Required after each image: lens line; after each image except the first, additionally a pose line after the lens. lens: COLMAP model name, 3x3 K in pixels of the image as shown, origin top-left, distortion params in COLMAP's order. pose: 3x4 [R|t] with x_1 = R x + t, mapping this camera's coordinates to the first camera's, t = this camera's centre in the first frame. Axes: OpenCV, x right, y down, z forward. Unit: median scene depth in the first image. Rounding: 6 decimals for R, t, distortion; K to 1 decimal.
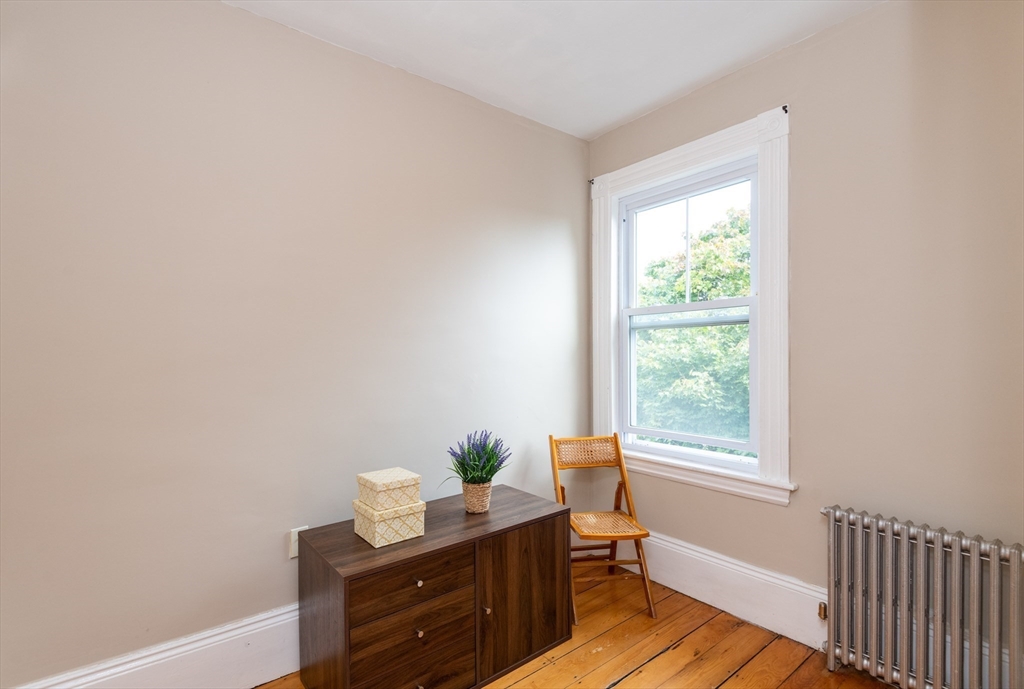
lens RADIAL K [[463.5, 0, 503.8], [0, 463.5, 354.9], [0, 0, 1]] dist [0.012224, -0.009335]
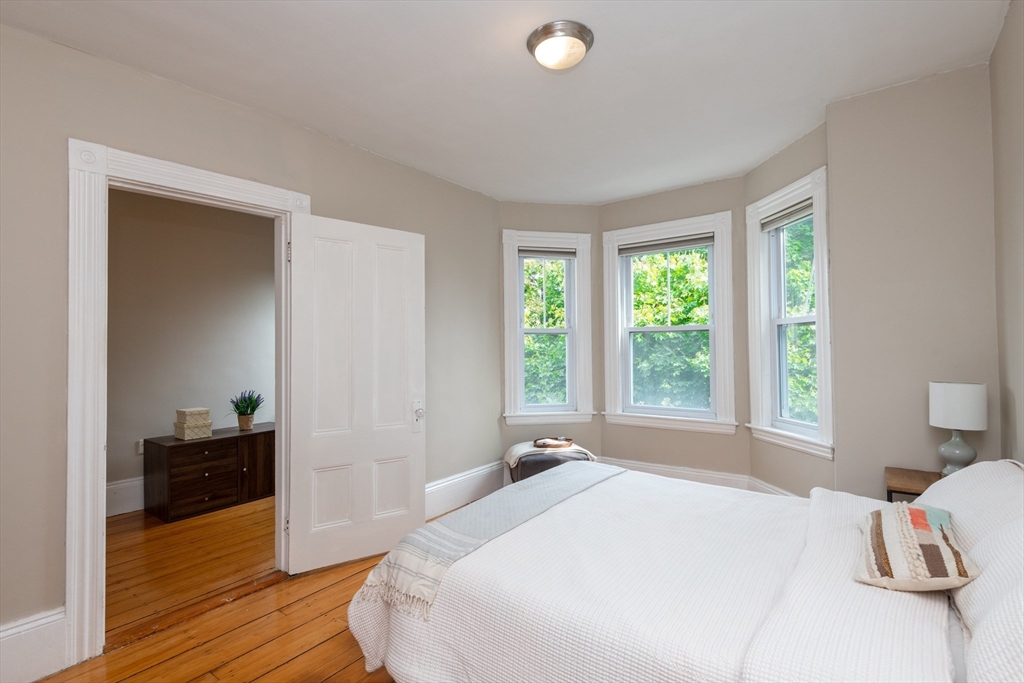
lens RADIAL K [[491.6, 0, 517.3], [0, 491.6, 343.5], [0, 0, 1]] dist [0.005531, -0.008224]
pose [[0.967201, -0.002482, 0.254000, 0.539726], [0.004751, 0.999954, -0.008320, -0.014618], [-0.253967, 0.009254, 0.967168, -1.364974]]
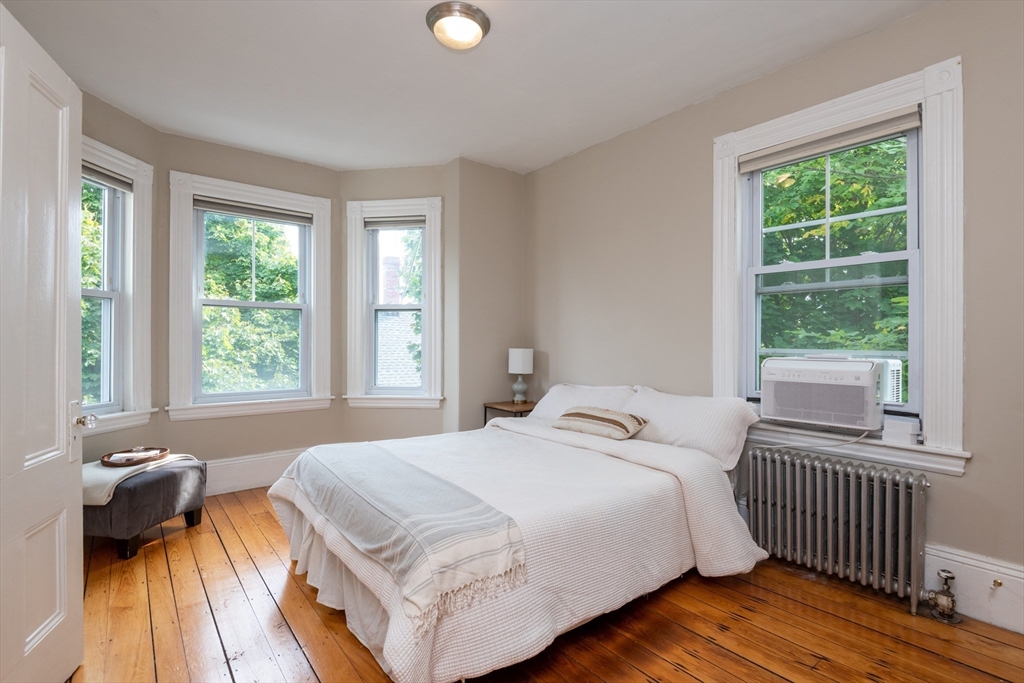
lens RADIAL K [[491.6, 0, 520.1], [0, 491.6, 338.3], [0, 0, 1]] dist [0.005531, -0.008224]
pose [[-0.023535, 0.006885, 0.999699, -0.213661], [-0.008887, 0.999935, -0.007095, 0.041827], [-0.999684, -0.009052, -0.023472, -0.503867]]
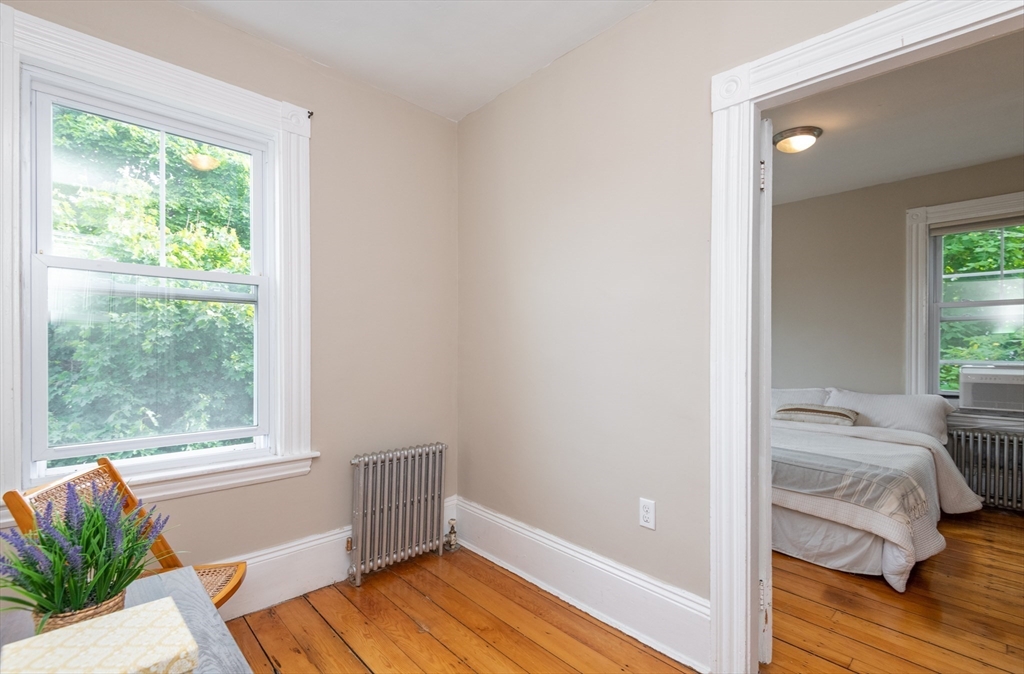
lens RADIAL K [[463.5, 0, 521.0], [0, 463.5, 346.0], [0, 0, 1]] dist [0.012224, -0.009335]
pose [[-0.101185, 0.009364, 0.994824, -0.505627], [-0.006111, 0.999931, -0.010033, 0.028102], [-0.994849, -0.007094, -0.101121, 0.571505]]
